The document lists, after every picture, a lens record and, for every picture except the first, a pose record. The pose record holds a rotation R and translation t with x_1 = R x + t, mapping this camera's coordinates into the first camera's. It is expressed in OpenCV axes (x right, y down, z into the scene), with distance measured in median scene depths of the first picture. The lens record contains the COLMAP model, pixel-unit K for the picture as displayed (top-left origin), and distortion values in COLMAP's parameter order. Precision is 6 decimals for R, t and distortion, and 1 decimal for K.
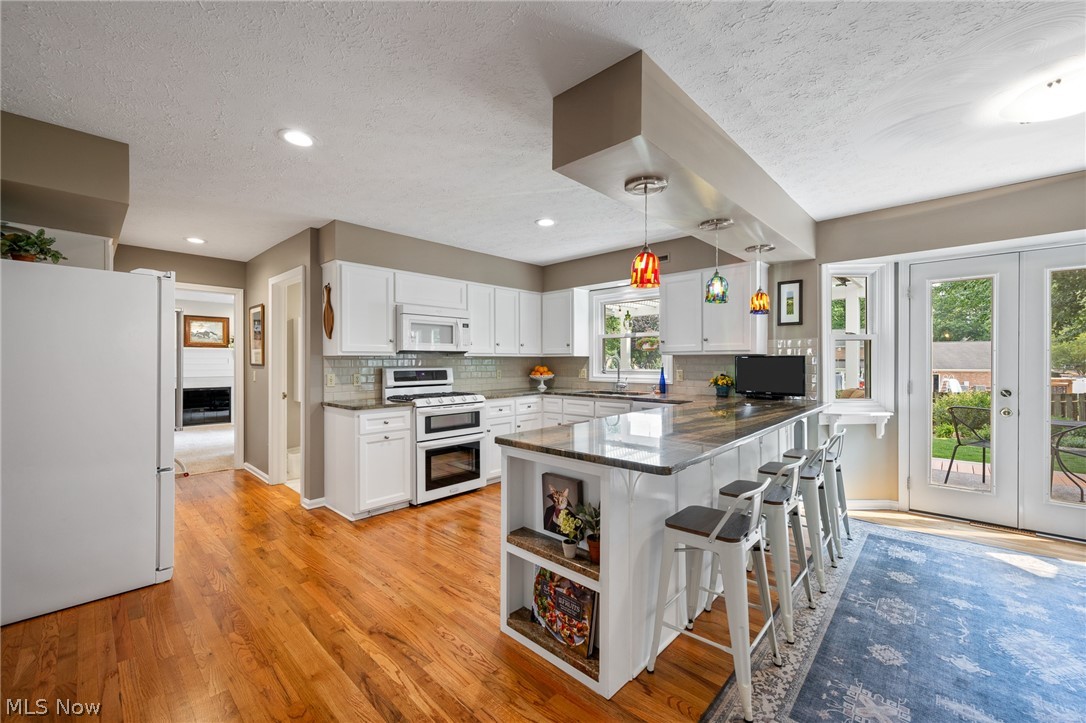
lens RADIAL K [[430.8, 0, 550.7], [0, 430.8, 359.9], [0, 0, 1]] dist [-0.000010, 0.000528]
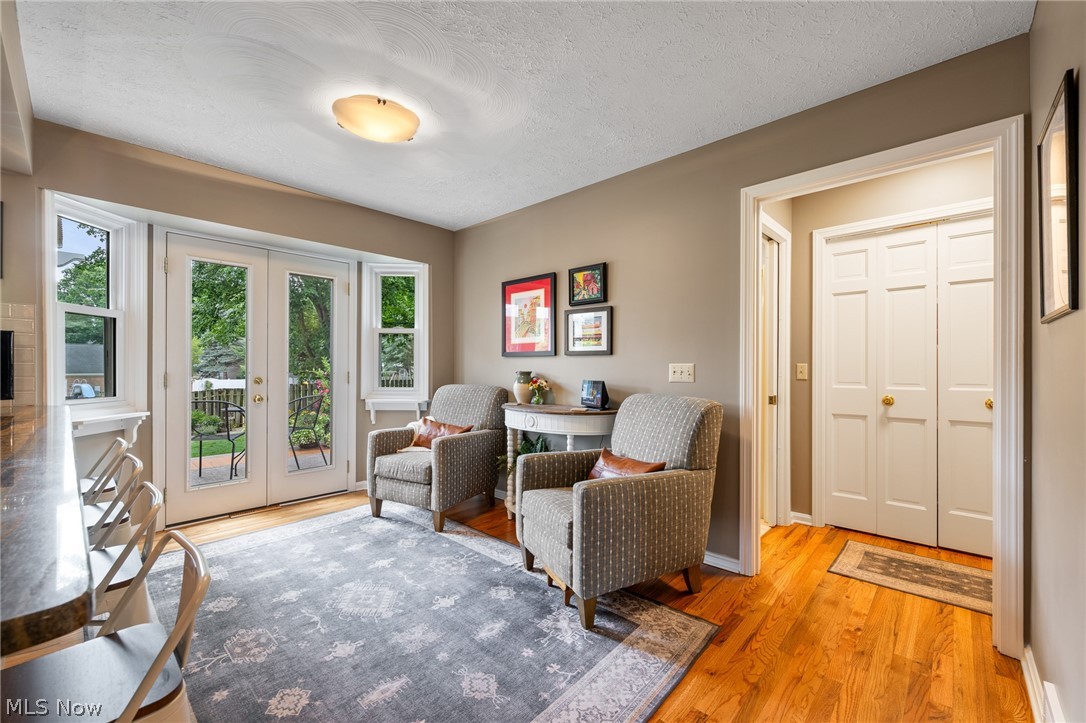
lens RADIAL K [[450.6, 0, 527.3], [0, 450.6, 361.9], [0, 0, 1]] dist [-0.004562, 0.001327]
pose [[0.021597, 0.010635, 0.999710, -0.016808], [-0.004026, 0.999936, -0.010550, 0.034947], [-0.999759, -0.003797, 0.021638, 0.266792]]
